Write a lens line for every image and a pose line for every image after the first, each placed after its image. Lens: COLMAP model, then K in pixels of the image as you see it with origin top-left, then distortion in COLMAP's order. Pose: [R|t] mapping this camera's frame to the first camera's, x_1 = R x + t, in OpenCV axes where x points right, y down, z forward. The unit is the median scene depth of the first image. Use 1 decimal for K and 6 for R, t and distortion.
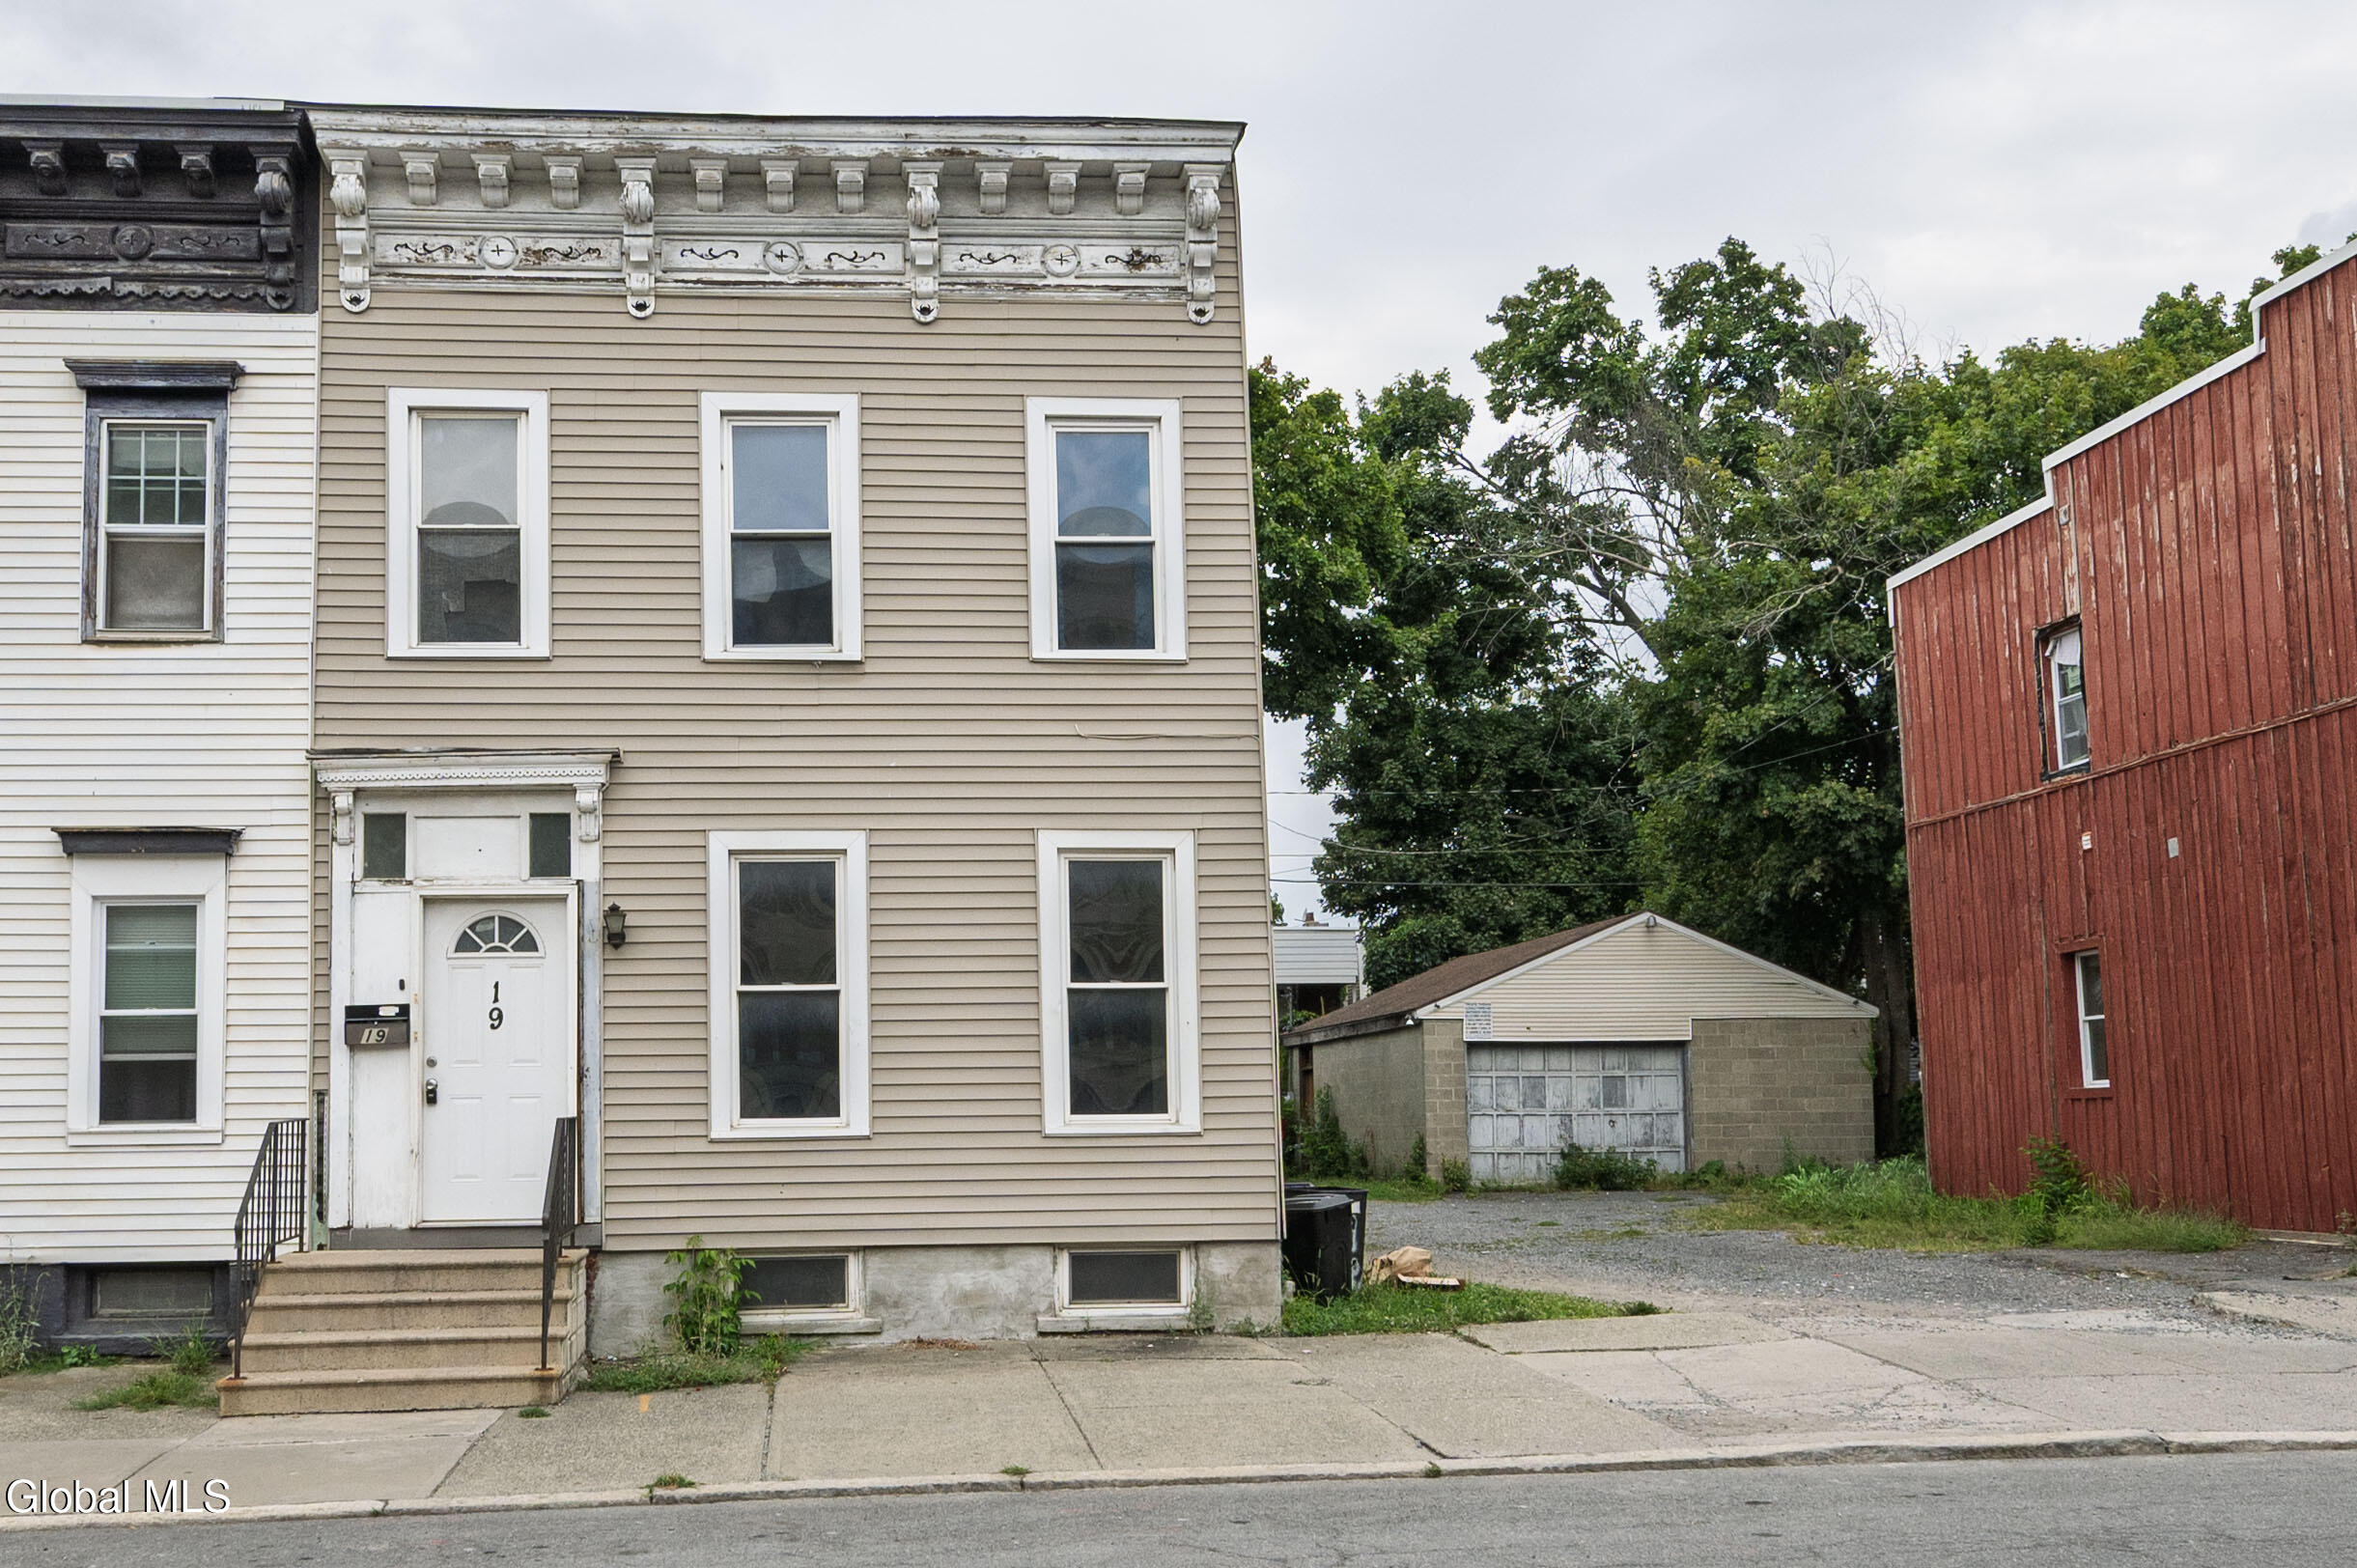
lens RADIAL K [[989.4, 0, 1178.5], [0, 989.4, 784.0], [0, 0, 1]] dist [0.000449, -0.000212]
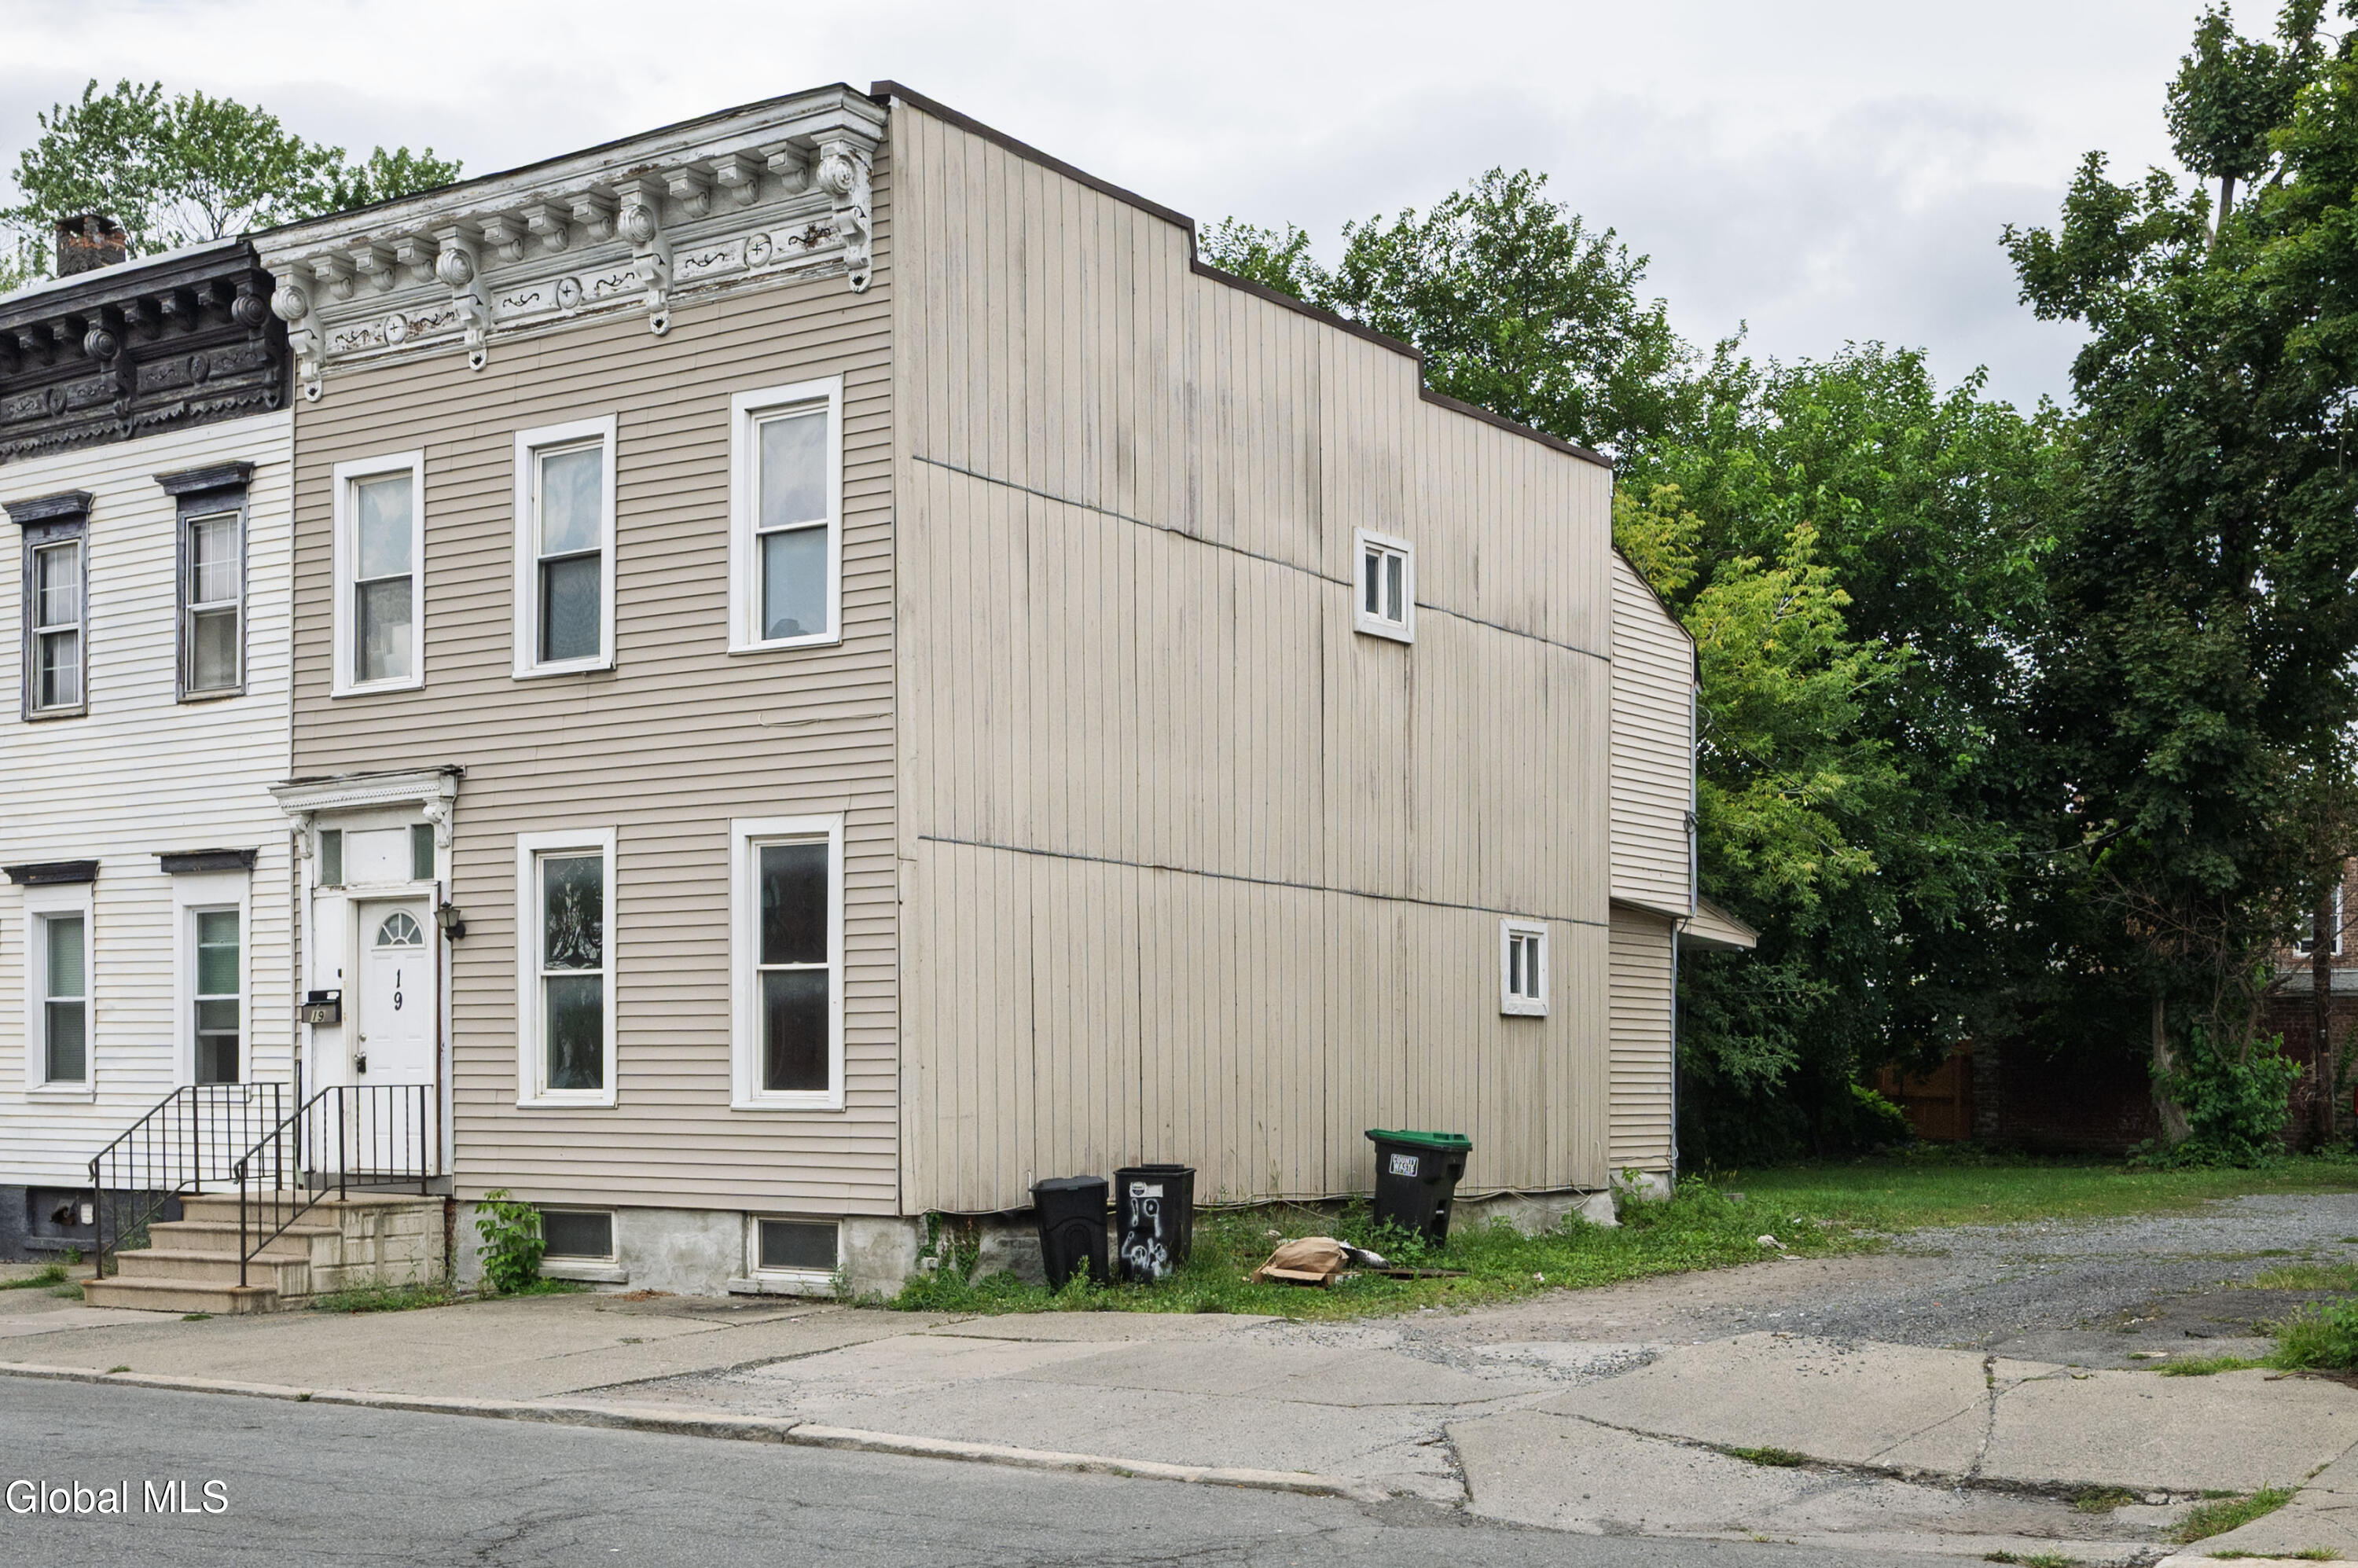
lens RADIAL K [[1092.8, 0, 1178.4], [0, 1092.8, 770.3], [0, 0, 1]] dist [-0.002874, 0.000448]
pose [[0.958338, -0.065981, -0.277910, 0.567334], [0.076956, 0.996620, 0.028757, -0.001316], [0.275073, -0.048946, 0.960177, 0.026598]]
